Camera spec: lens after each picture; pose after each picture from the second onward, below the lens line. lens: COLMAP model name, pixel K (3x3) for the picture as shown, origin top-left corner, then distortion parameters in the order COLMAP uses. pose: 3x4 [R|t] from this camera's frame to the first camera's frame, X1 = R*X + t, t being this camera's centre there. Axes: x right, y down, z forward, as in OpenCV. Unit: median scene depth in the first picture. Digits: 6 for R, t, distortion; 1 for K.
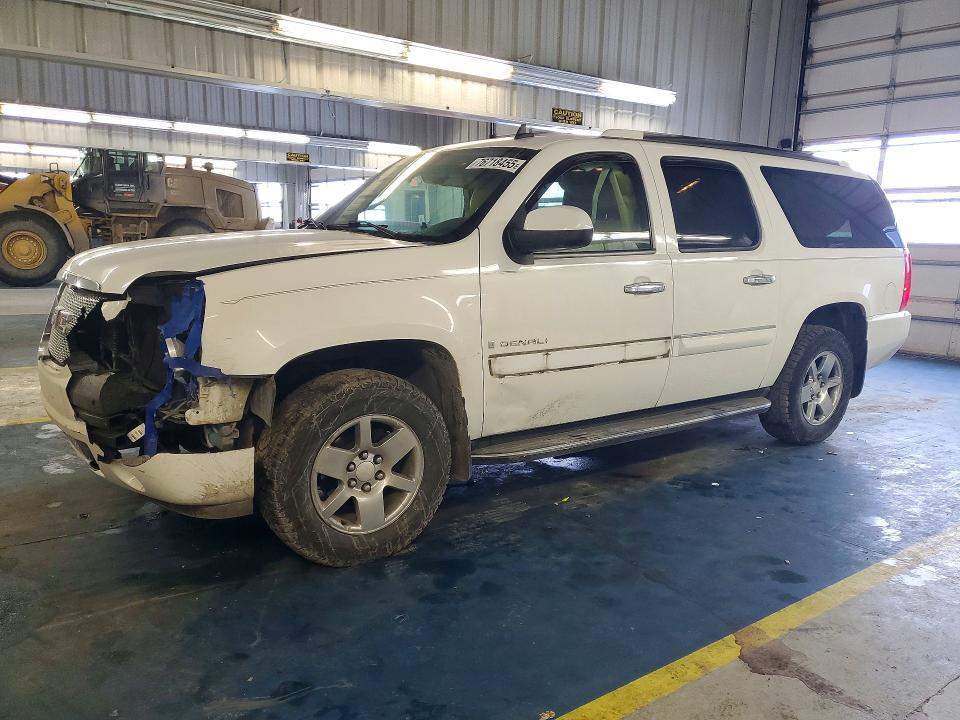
lens RADIAL K [[763.8, 0, 480.0], [0, 763.8, 360.0], [0, 0, 1]] dist [0.035391, -0.003299]
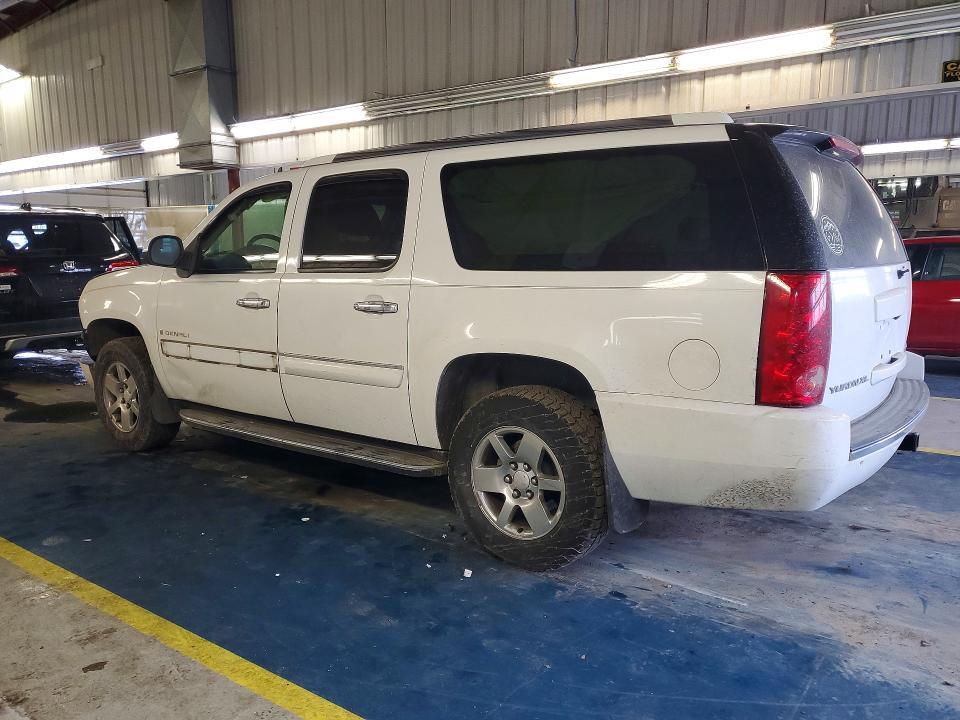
lens RADIAL K [[753.5, 0, 479.2], [0, 753.5, 343.9], [0, 0, 1]] dist [0.011626, 0.012371]
pose [[0.277209, 0.094248, -0.956176, 1.271803], [-0.148839, 0.987376, 0.054173, -0.135118], [0.949211, 0.127299, 0.287737, 0.944600]]
